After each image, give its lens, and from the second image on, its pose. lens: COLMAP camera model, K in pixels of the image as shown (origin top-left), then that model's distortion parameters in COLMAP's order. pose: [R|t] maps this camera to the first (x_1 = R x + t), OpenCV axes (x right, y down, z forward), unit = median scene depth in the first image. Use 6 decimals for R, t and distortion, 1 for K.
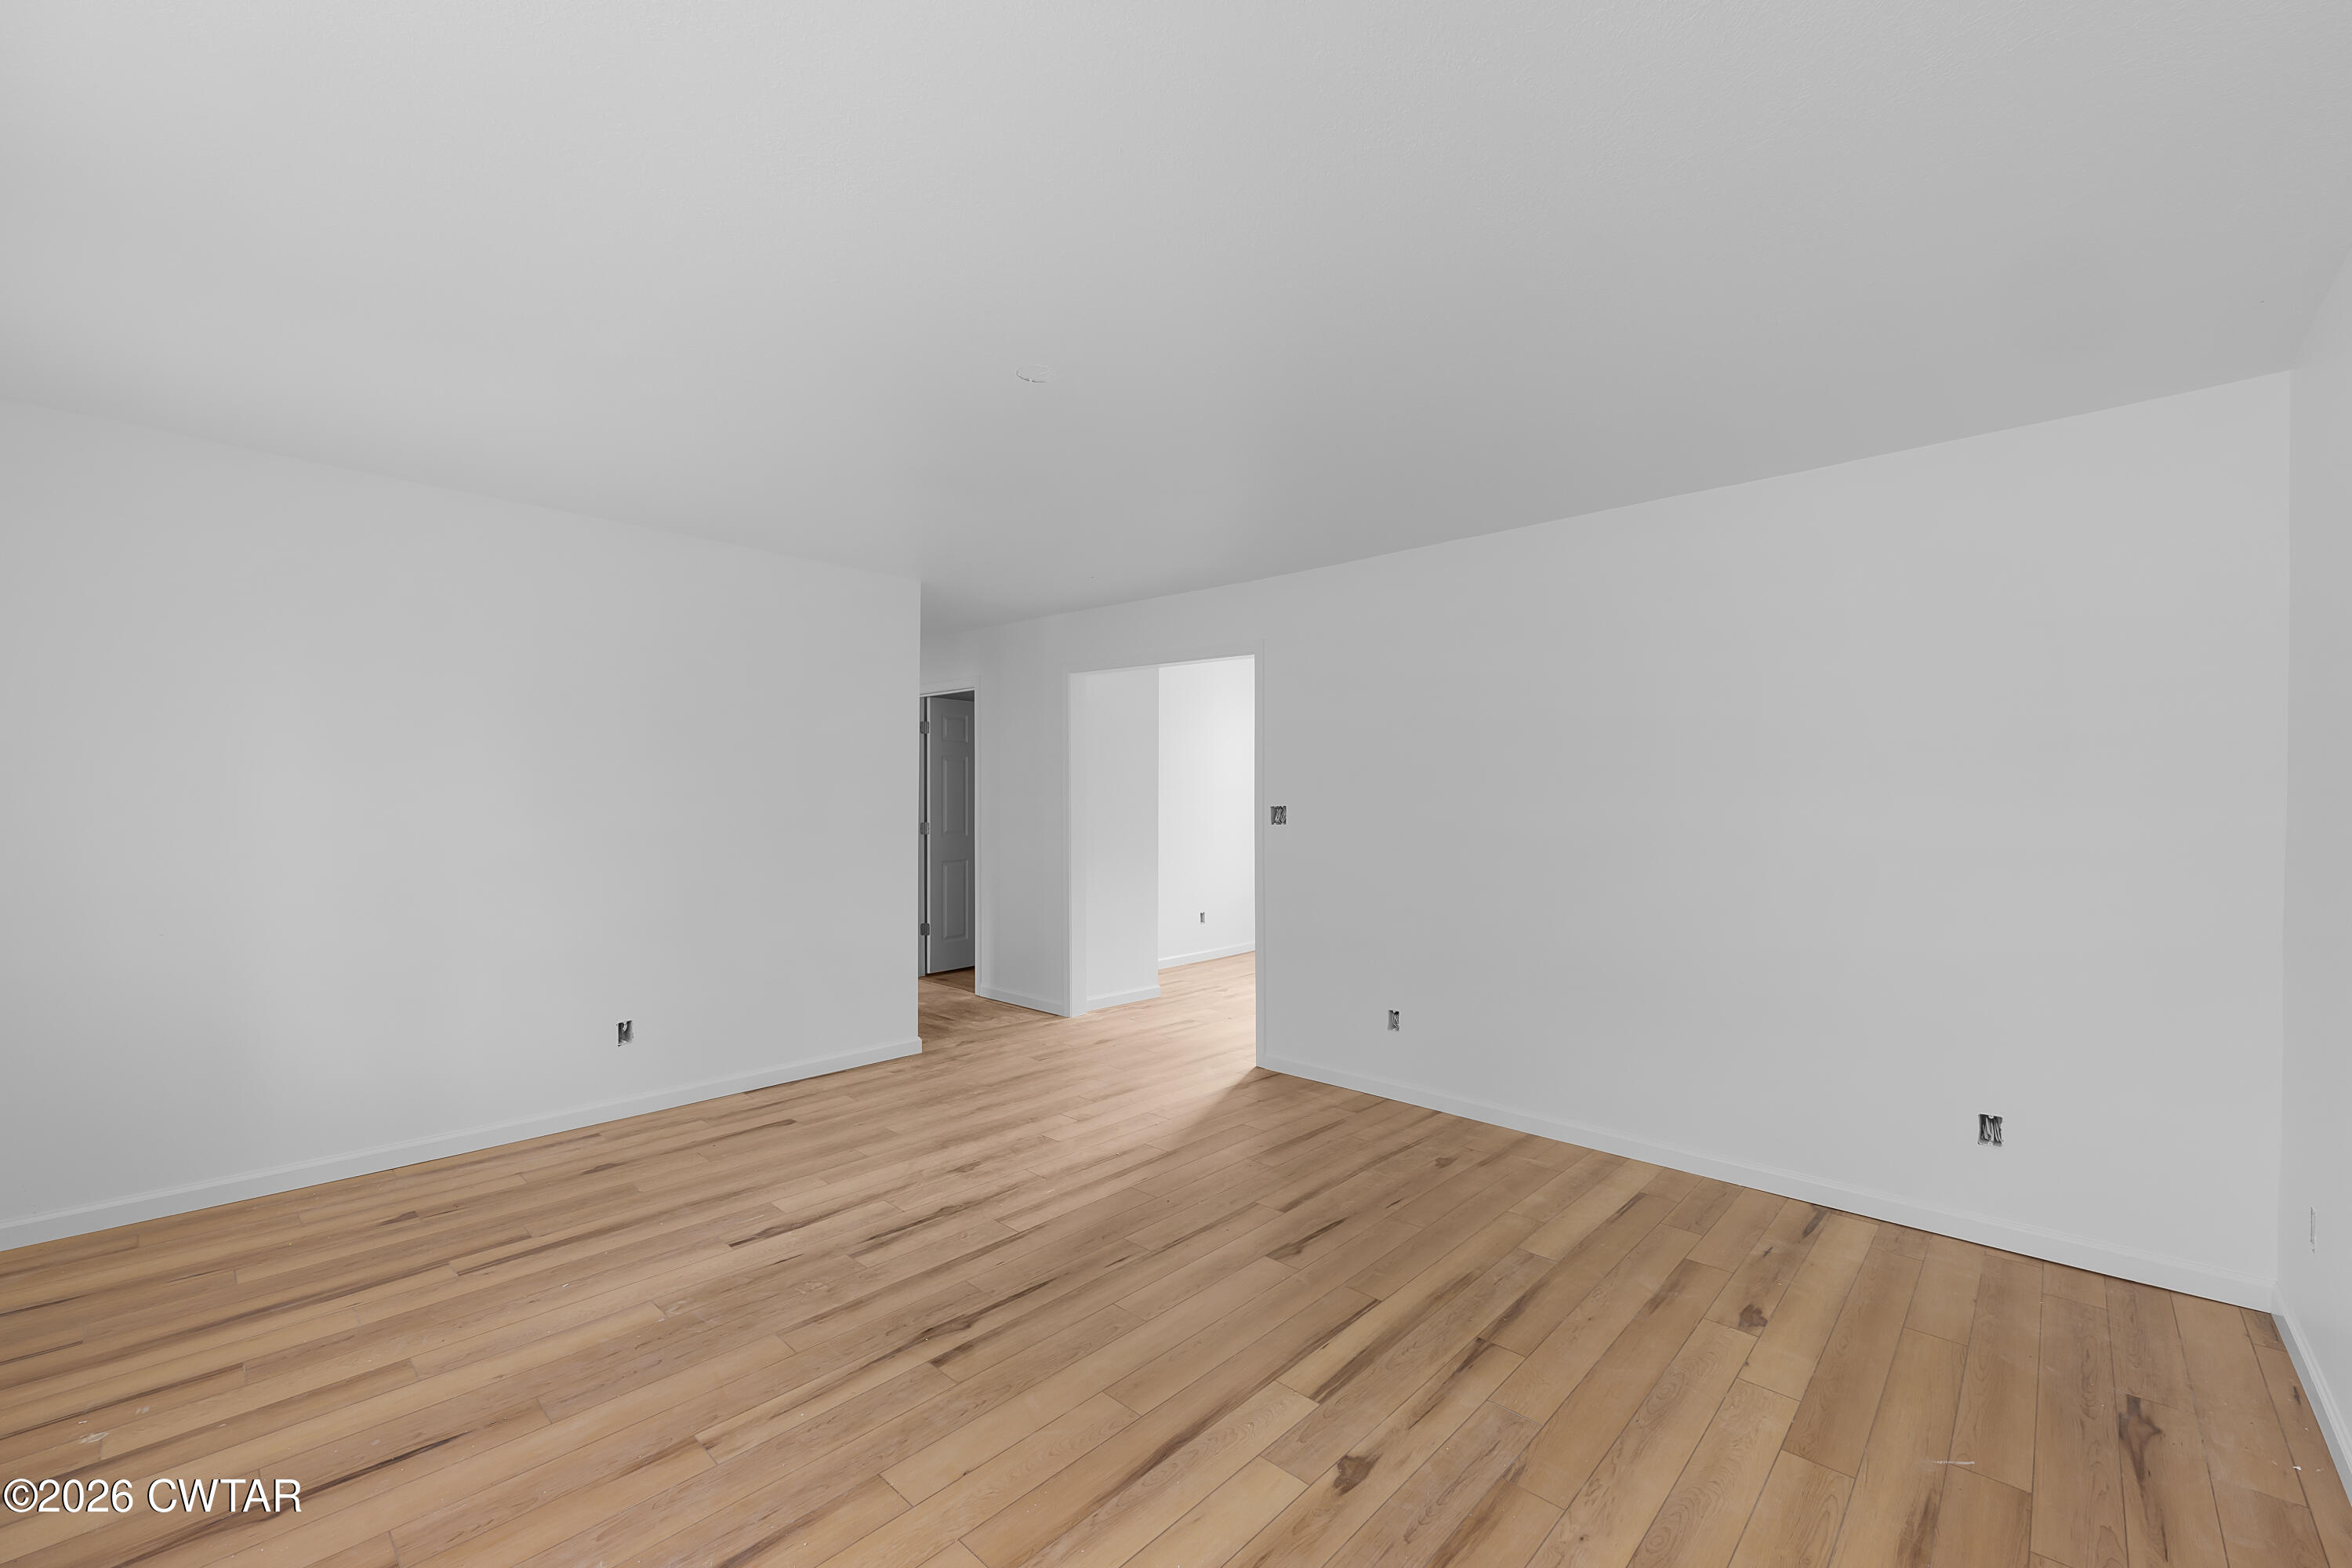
lens RADIAL K [[952.3, 0, 1180.8], [0, 952.3, 801.3], [0, 0, 1]] dist [-0.001919, 0.001402]
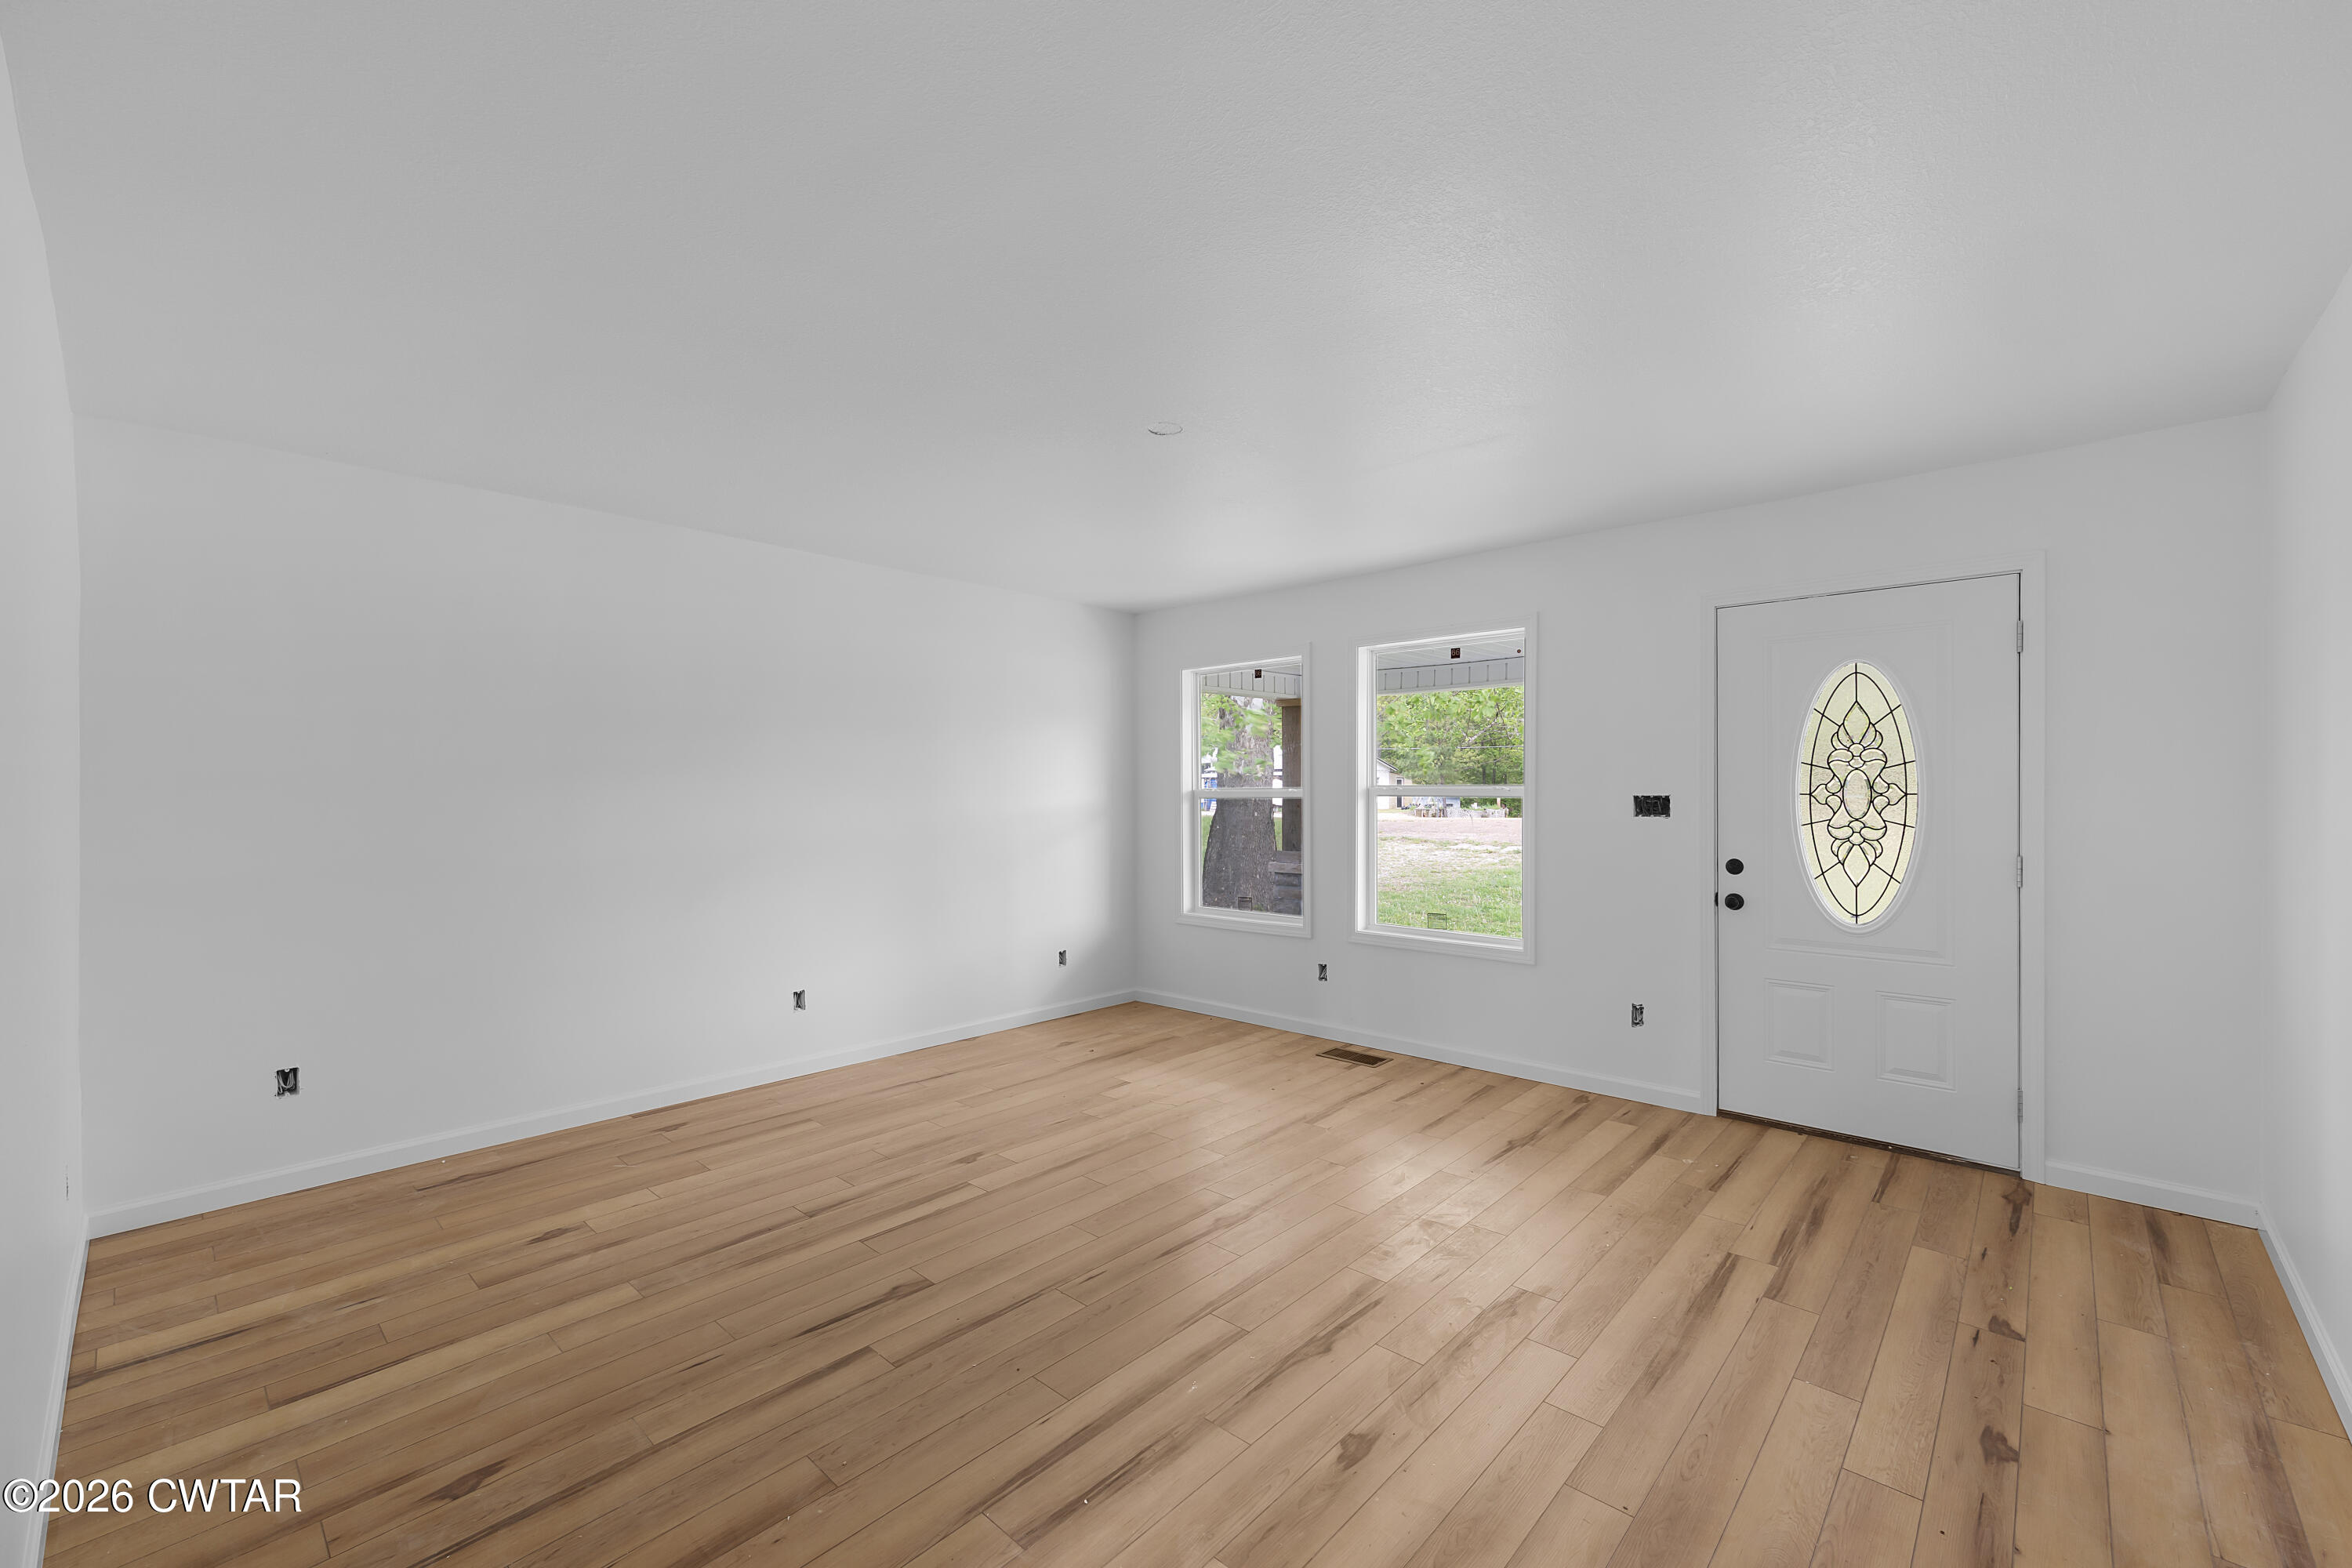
lens RADIAL K [[952.3, 0, 1174.9], [0, 952.3, 791.1], [0, 0, 1]] dist [-0.001919, 0.001402]
pose [[-0.999997, -0.000618, -0.002309, -0.133178], [-0.000632, 0.999981, 0.006080, -0.009541], [0.002305, 0.006082, -0.999979, 1.780839]]
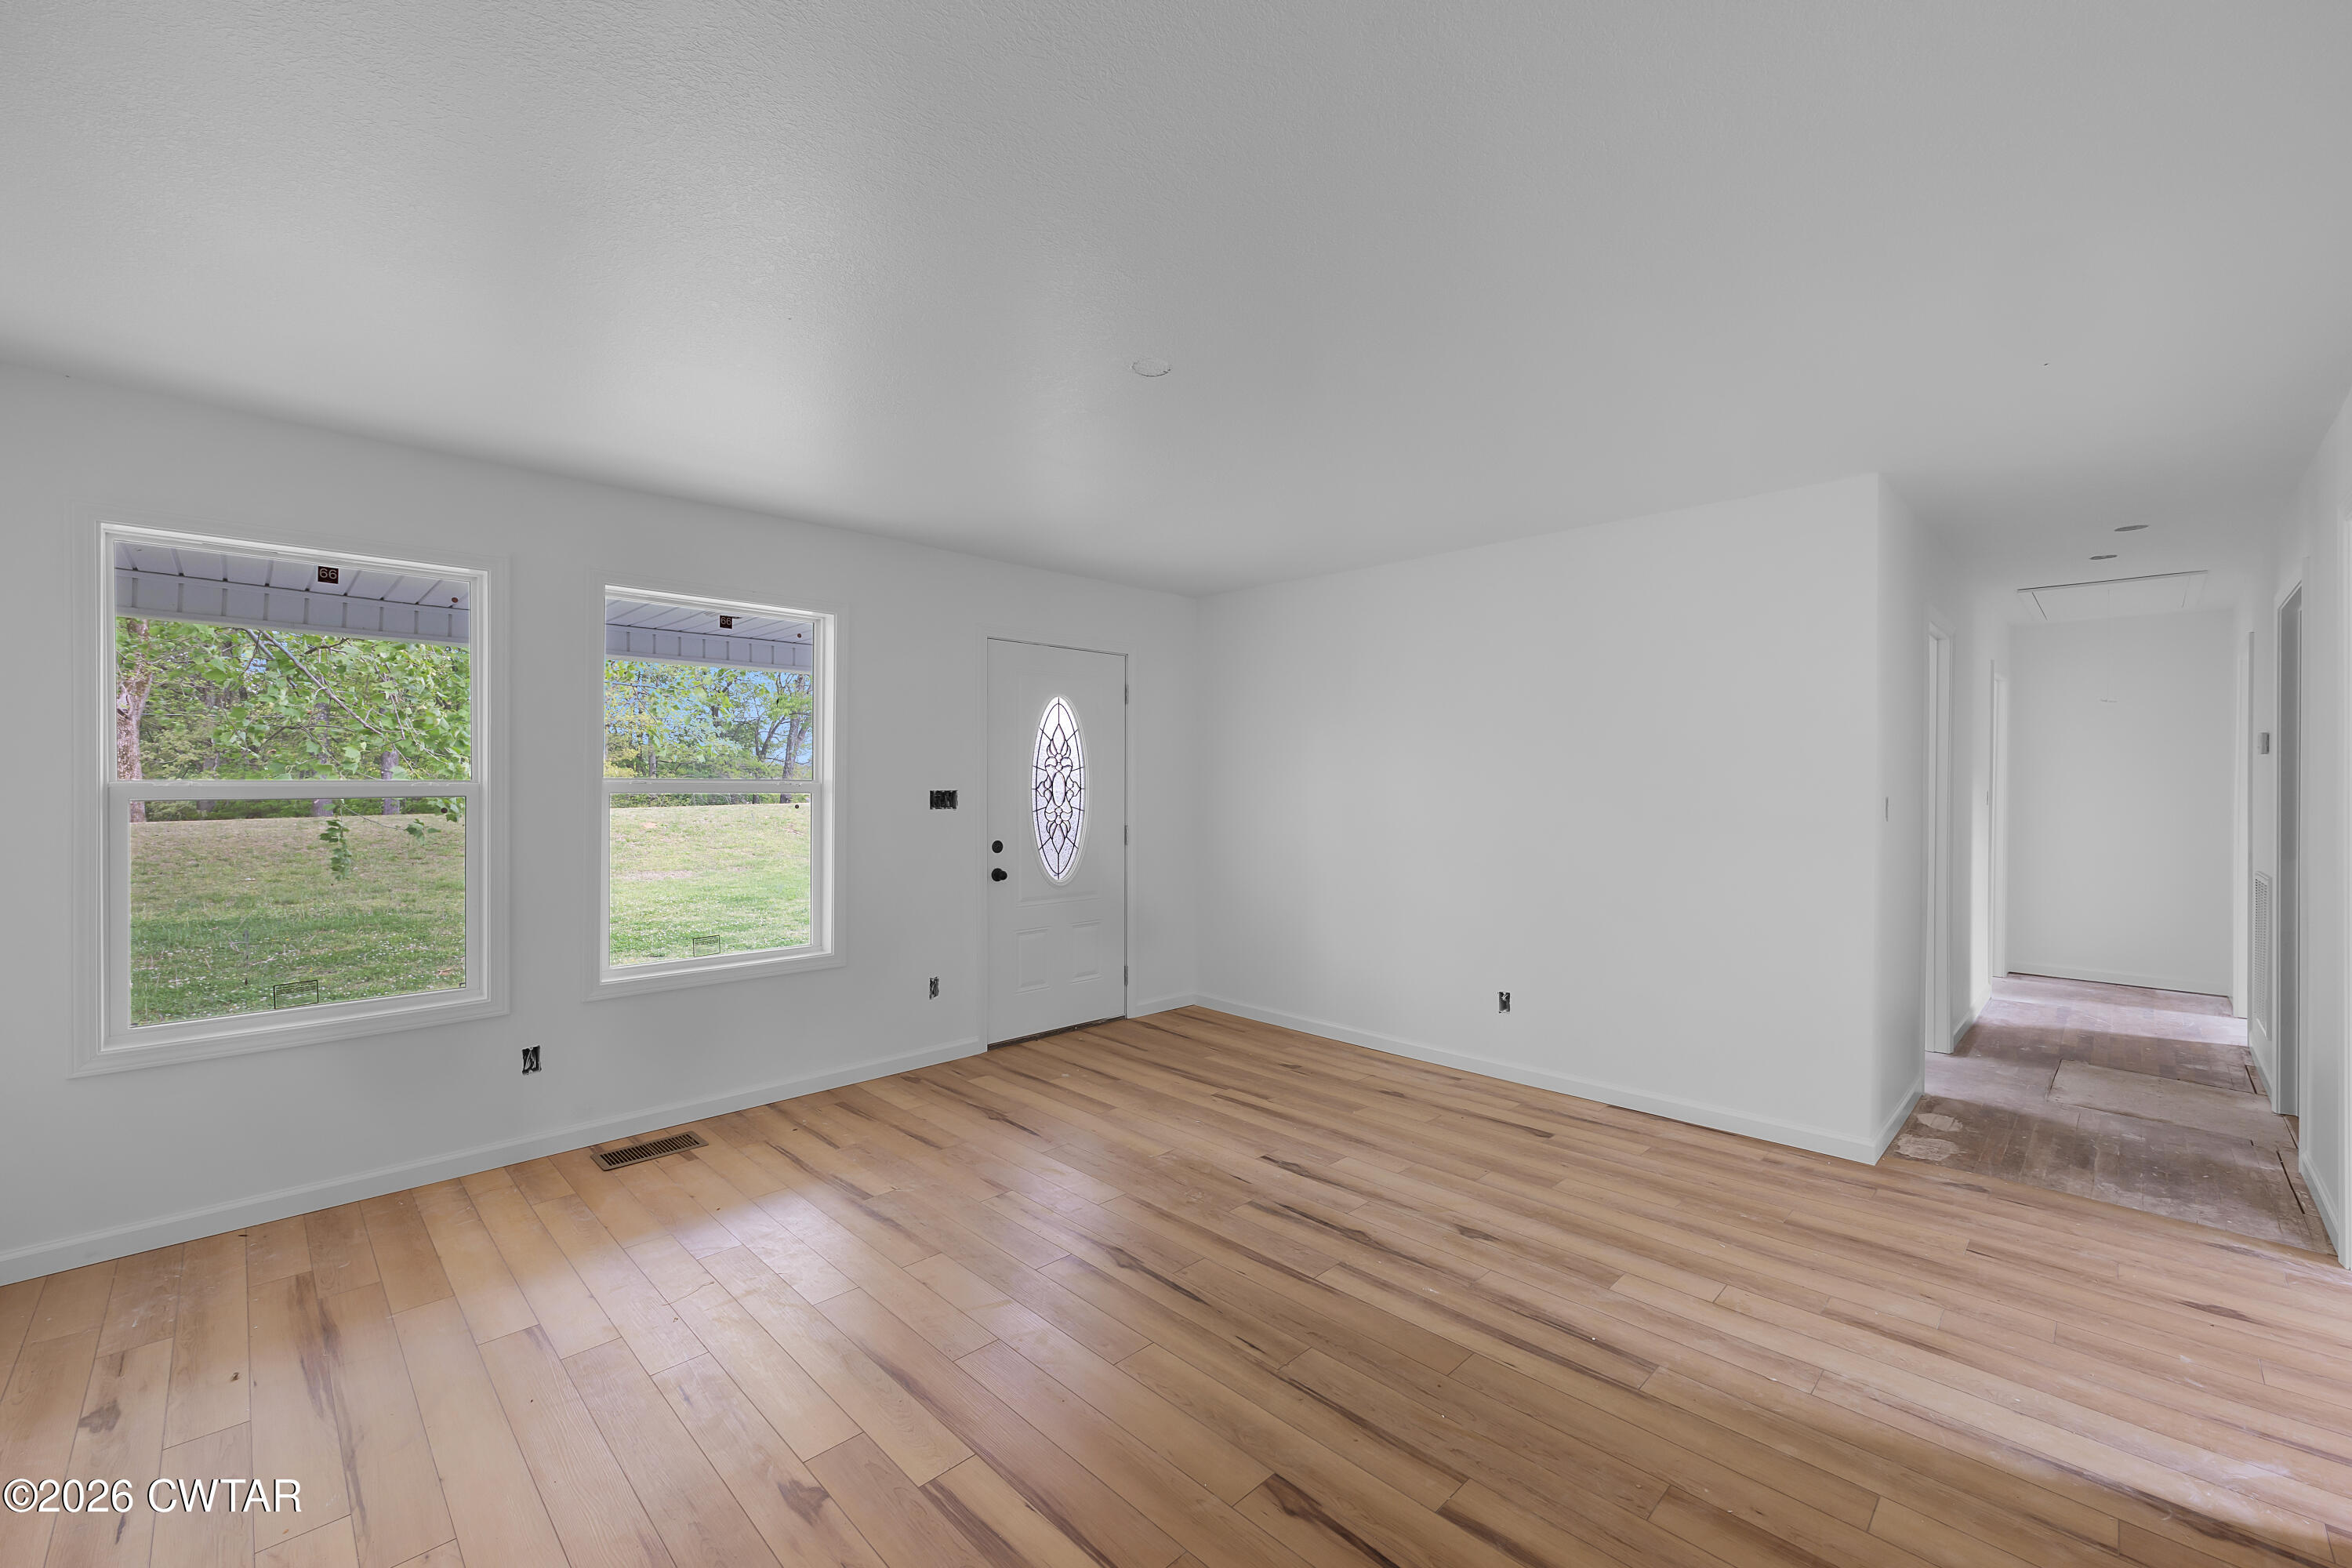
lens RADIAL K [[952.3, 0, 1180.8], [0, 952.3, 787.7], [0, 0, 1]] dist [-0.001919, 0.001402]
pose [[-0.039670, -0.003305, -0.999207, 0.696908], [-0.005314, 0.999981, -0.003097, 0.002415], [0.999199, 0.005187, -0.039687, 0.884944]]
